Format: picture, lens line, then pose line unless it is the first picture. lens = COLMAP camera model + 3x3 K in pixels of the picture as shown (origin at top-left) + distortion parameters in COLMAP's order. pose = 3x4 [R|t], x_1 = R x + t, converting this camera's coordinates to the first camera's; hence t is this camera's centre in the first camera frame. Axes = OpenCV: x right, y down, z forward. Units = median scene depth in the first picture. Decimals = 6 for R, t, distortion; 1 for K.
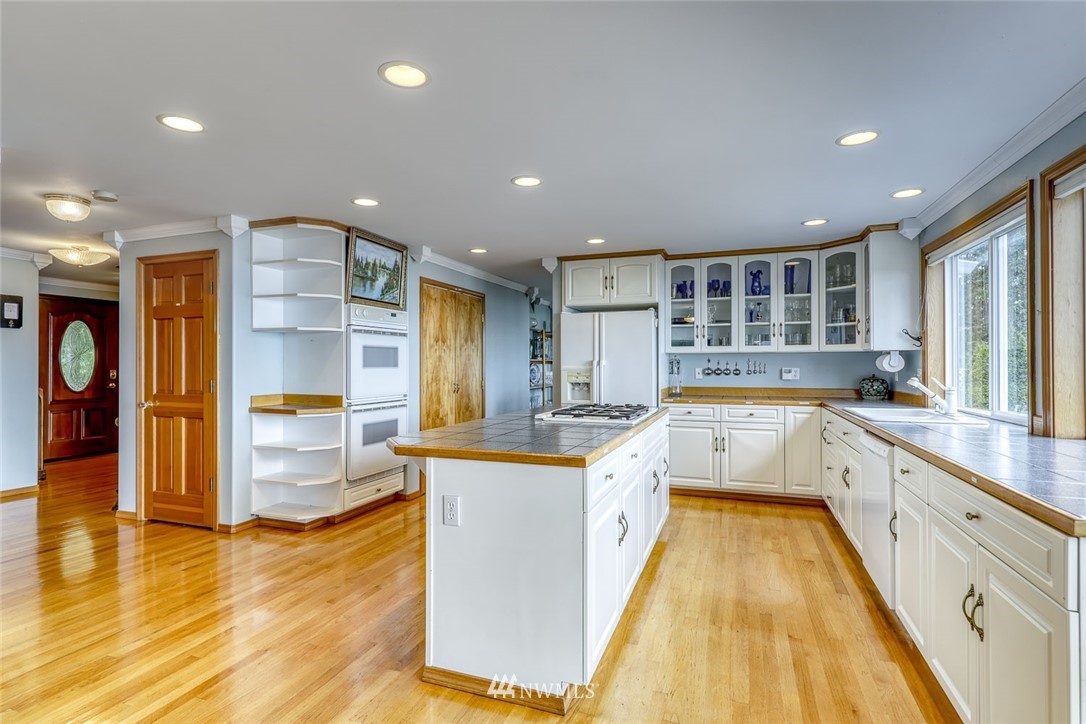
lens RADIAL K [[528.6, 0, 543.0], [0, 528.6, 362.0], [0, 0, 1]] dist [-0.000143, 0.000024]
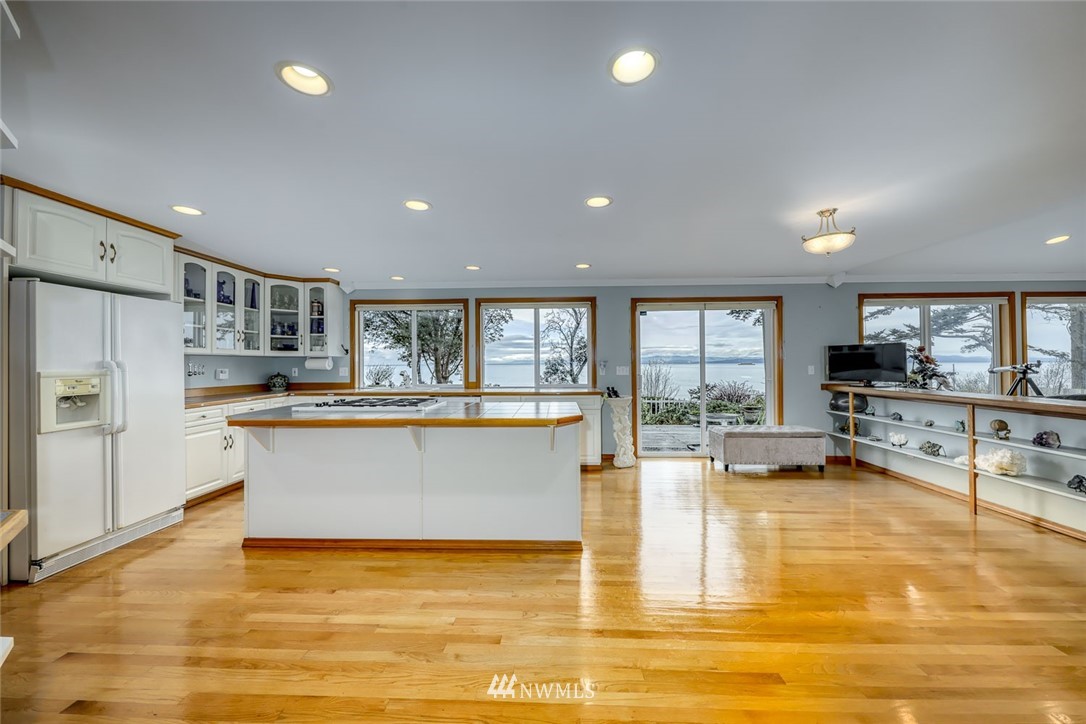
lens RADIAL K [[382.1, 0, 543.0], [0, 382.1, 362.0], [0, 0, 1]] dist [0.000829, 0.000038]
pose [[-0.312414, 0.002831, 0.949942, -0.578820], [-0.004493, 0.999980, -0.004458, -0.003369], [-0.949936, -0.005661, -0.312395, 0.635325]]
